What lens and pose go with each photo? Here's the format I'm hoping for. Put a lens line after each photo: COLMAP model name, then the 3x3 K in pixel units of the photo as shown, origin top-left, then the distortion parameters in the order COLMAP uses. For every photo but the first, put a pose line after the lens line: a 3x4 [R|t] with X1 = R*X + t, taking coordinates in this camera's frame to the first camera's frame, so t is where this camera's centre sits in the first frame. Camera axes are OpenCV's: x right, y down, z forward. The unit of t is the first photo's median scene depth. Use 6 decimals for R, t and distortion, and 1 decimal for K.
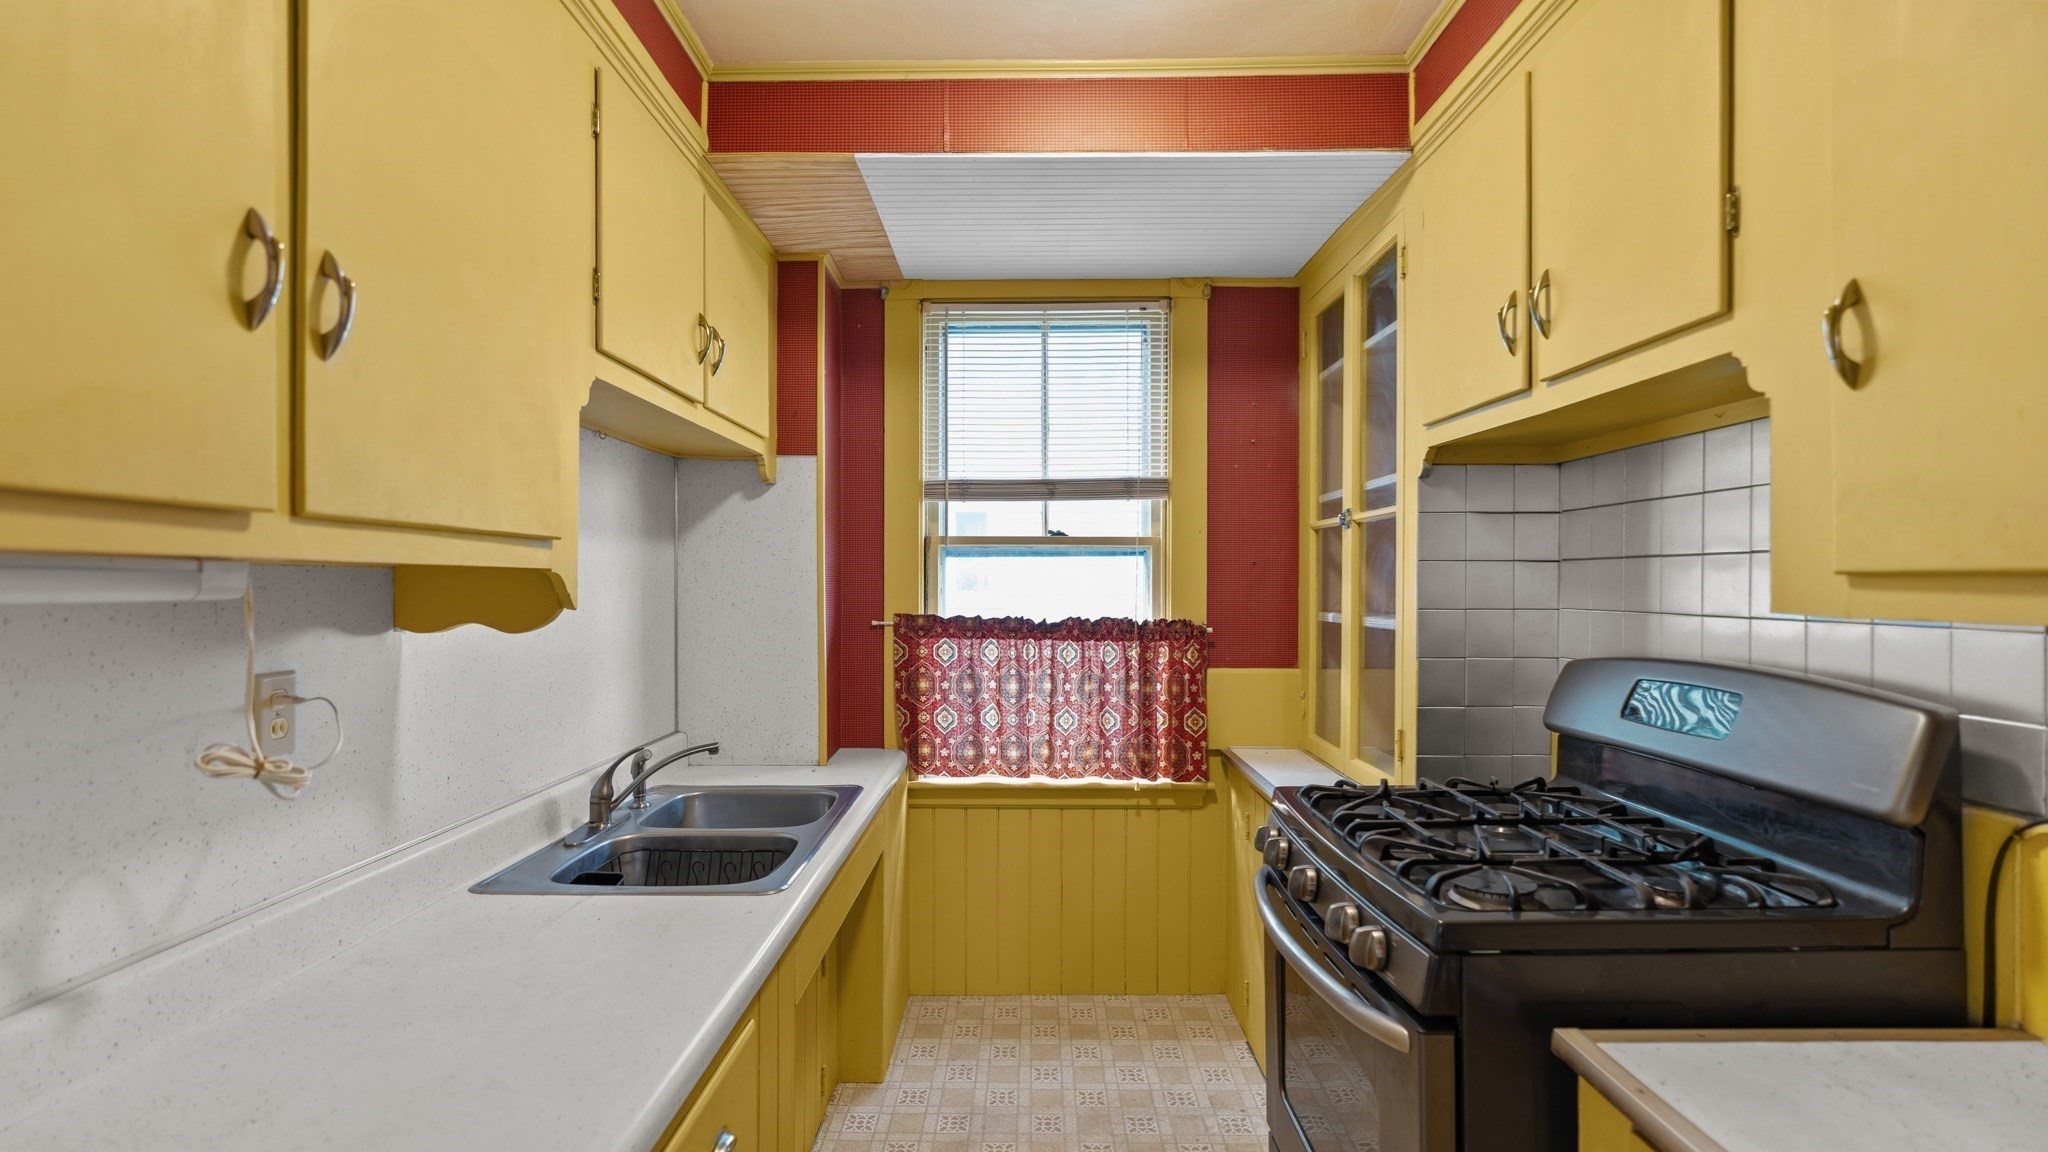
lens RADIAL K [[931.3, 0, 1027.5], [0, 931.3, 578.0], [0, 0, 1]] dist [-0.011265, 0.004006]
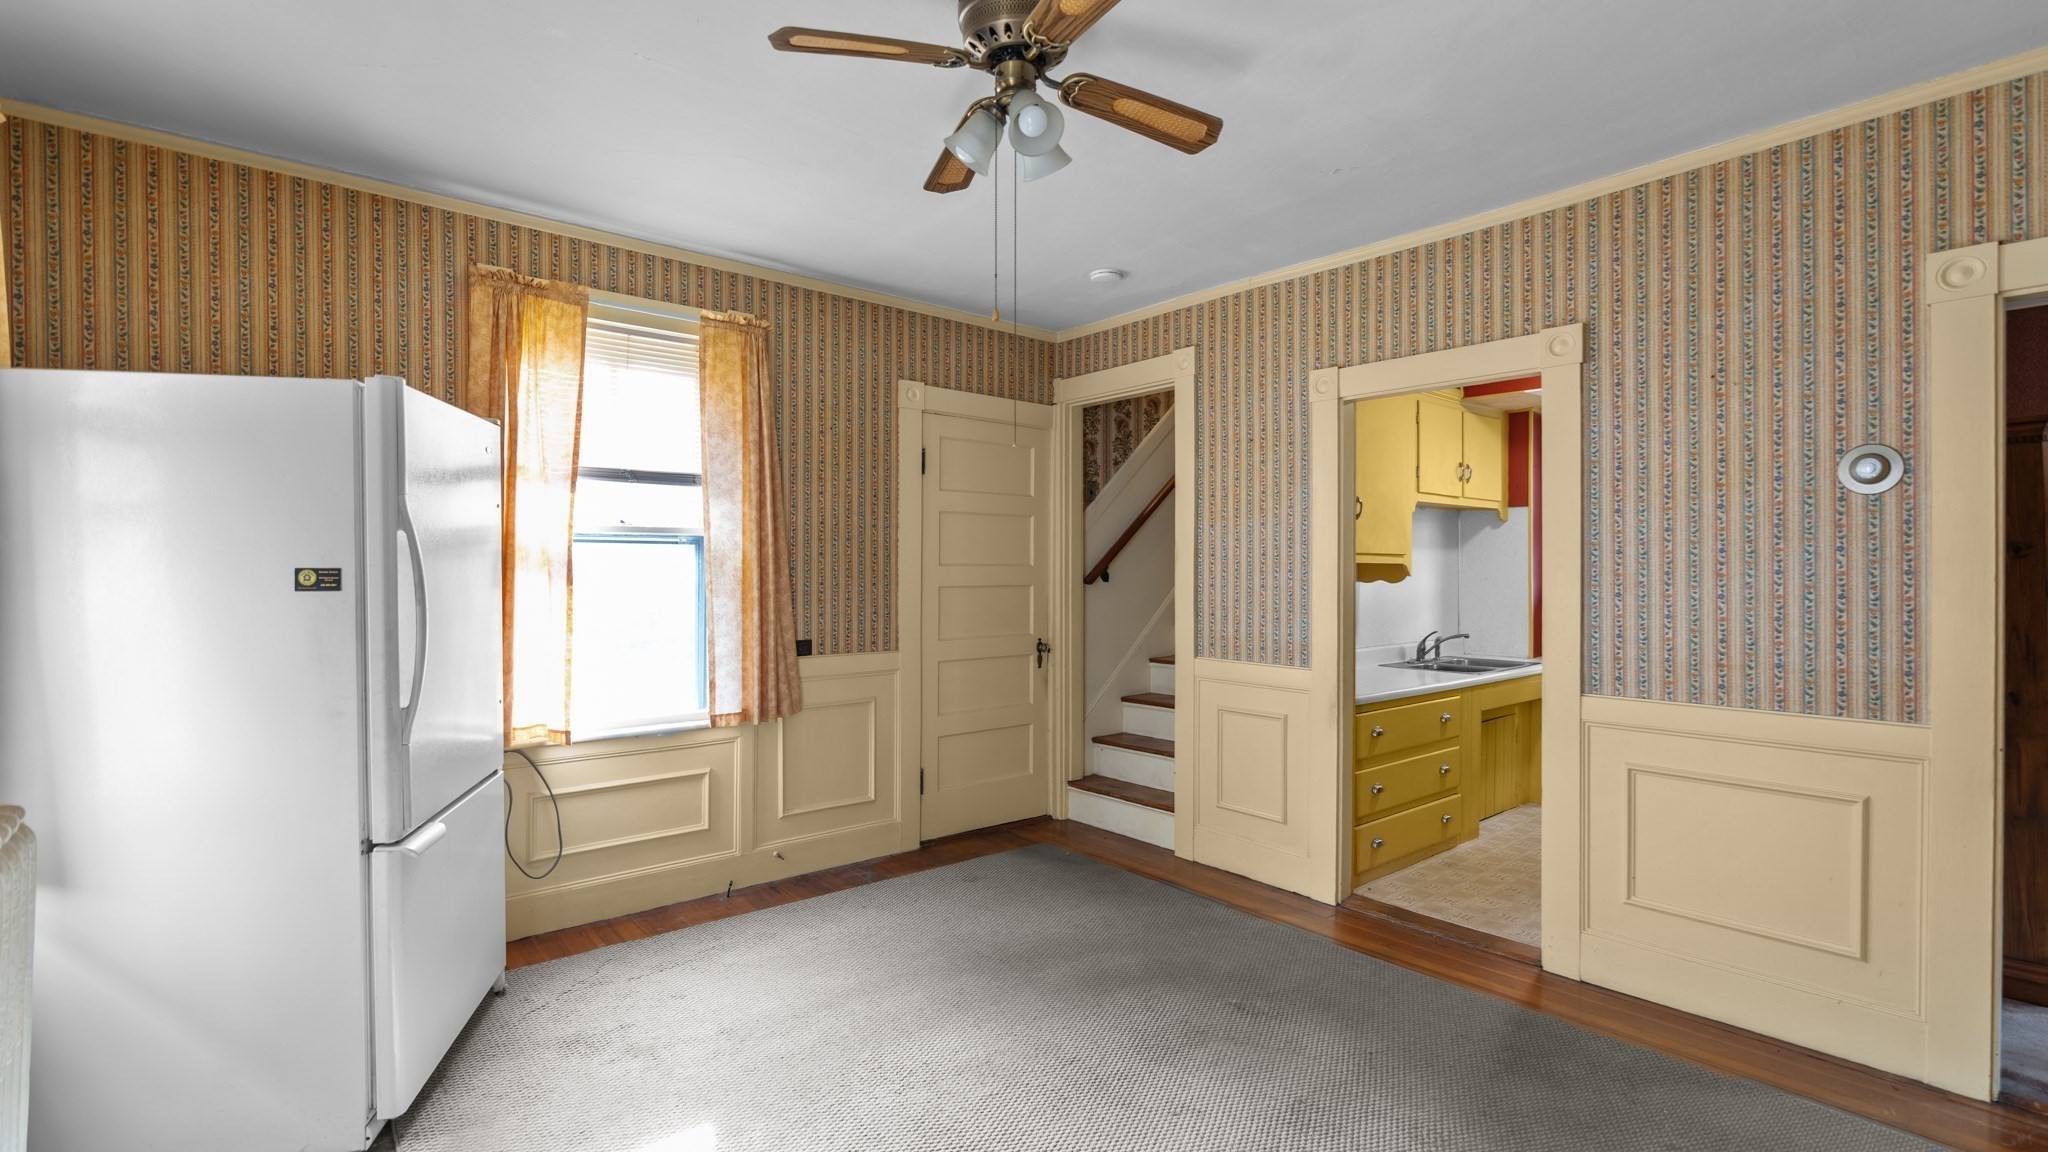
lens RADIAL K [[931.3, 0, 1010.9], [0, 931.3, 566.1], [0, 0, 1]] dist [-0.011265, 0.004006]
pose [[0.641250, 0.002009, -0.767329, 0.794422], [-0.001067, 0.999998, 0.001727, -0.002911], [0.767331, -0.000288, 0.641251, -1.542156]]
